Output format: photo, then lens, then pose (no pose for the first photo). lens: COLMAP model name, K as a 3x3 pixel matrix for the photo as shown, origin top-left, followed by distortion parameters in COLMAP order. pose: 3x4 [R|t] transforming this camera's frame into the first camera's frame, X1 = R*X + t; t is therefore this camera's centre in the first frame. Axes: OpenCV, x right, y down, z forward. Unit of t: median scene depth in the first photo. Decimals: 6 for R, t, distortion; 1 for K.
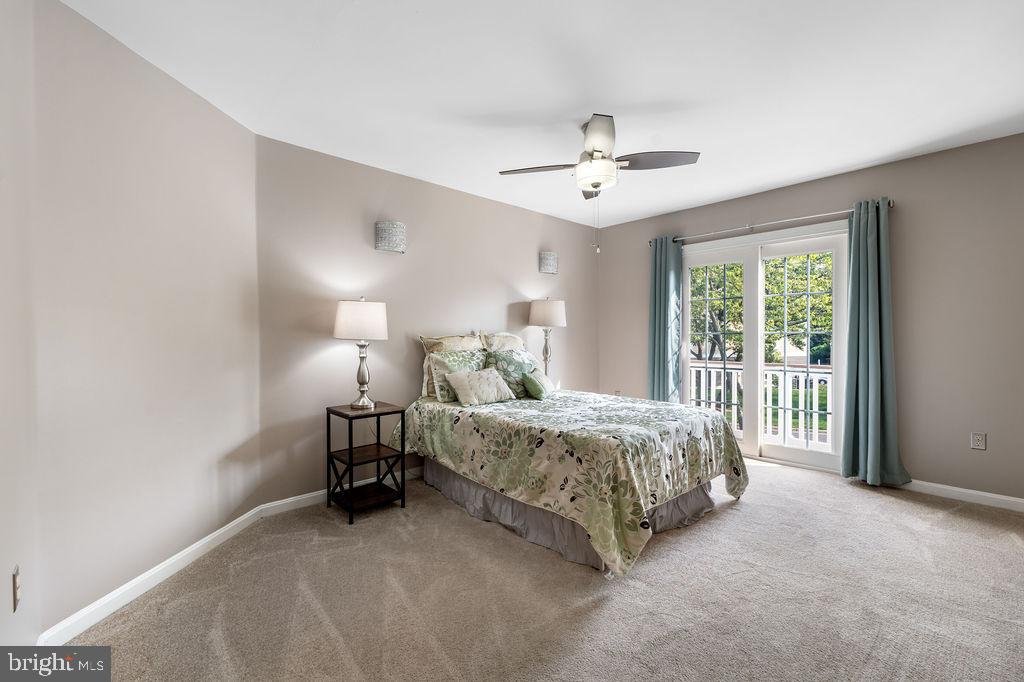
lens RADIAL K [[433.3, 0, 511.8], [0, 433.3, 337.6], [0, 0, 1]] dist [-0.000421, -0.001129]
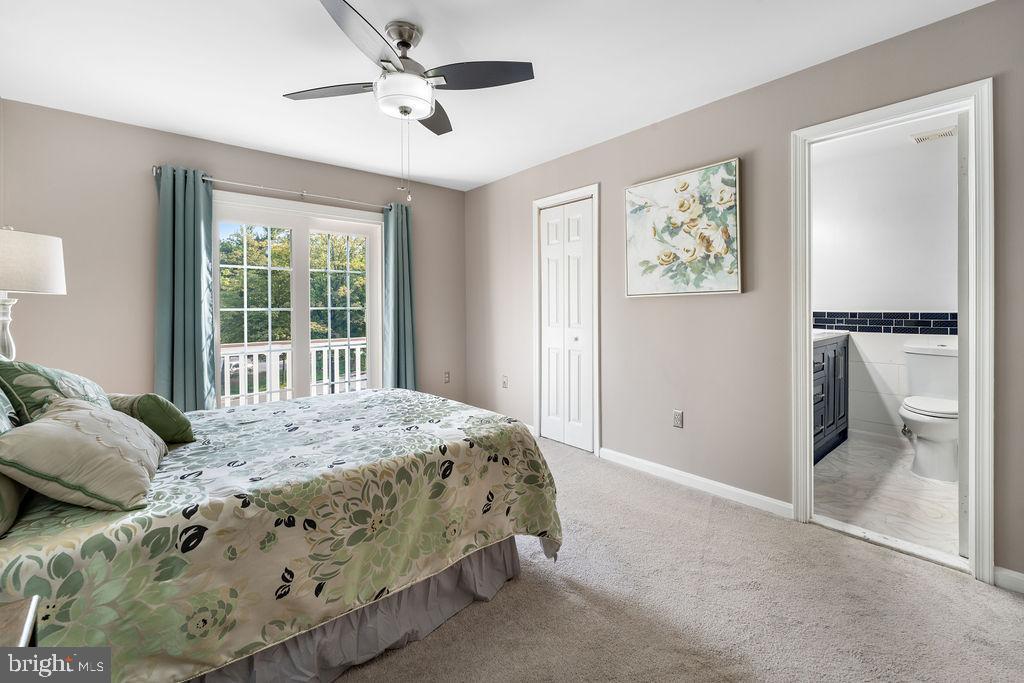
lens RADIAL K [[433.3, 0, 513.7], [0, 433.3, 309.7], [0, 0, 1]] dist [-0.000421, -0.001129]
pose [[0.037092, -0.004745, 0.999301, -0.530488], [0.018617, 0.999818, 0.004057, -0.004568], [-0.999138, 0.018453, 0.037174, 0.760648]]
